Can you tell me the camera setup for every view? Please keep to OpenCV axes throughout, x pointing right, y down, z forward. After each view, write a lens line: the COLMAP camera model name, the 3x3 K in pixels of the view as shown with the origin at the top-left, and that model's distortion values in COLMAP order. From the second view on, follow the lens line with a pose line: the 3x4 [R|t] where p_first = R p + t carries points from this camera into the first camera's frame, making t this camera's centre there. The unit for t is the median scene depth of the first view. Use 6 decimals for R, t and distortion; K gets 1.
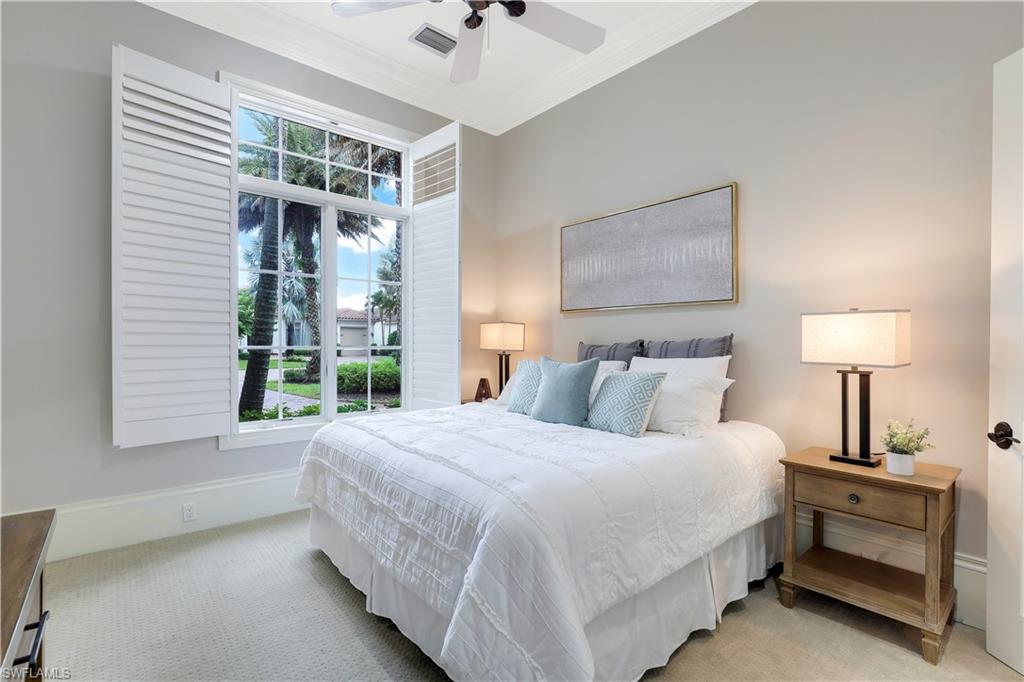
lens RADIAL K [[468.1, 0, 507.8], [0, 468.1, 341.2], [0, 0, 1]] dist [-0.009187, 0.000986]
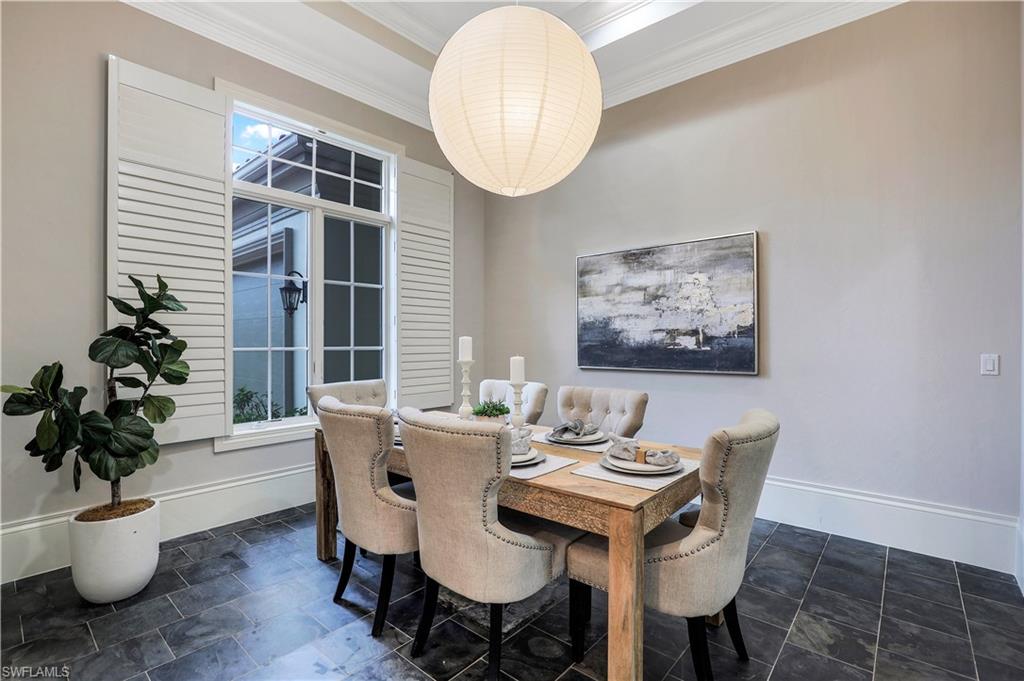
lens RADIAL K [[475.3, 0, 514.4], [0, 475.3, 340.4], [0, 0, 1]] dist [-0.013768, 0.000895]
pose [[0.987821, -0.009045, 0.155329, -0.131294], [0.009344, 0.999956, -0.001198, -0.000470], [-0.155312, 0.002635, 0.987862, -0.108864]]
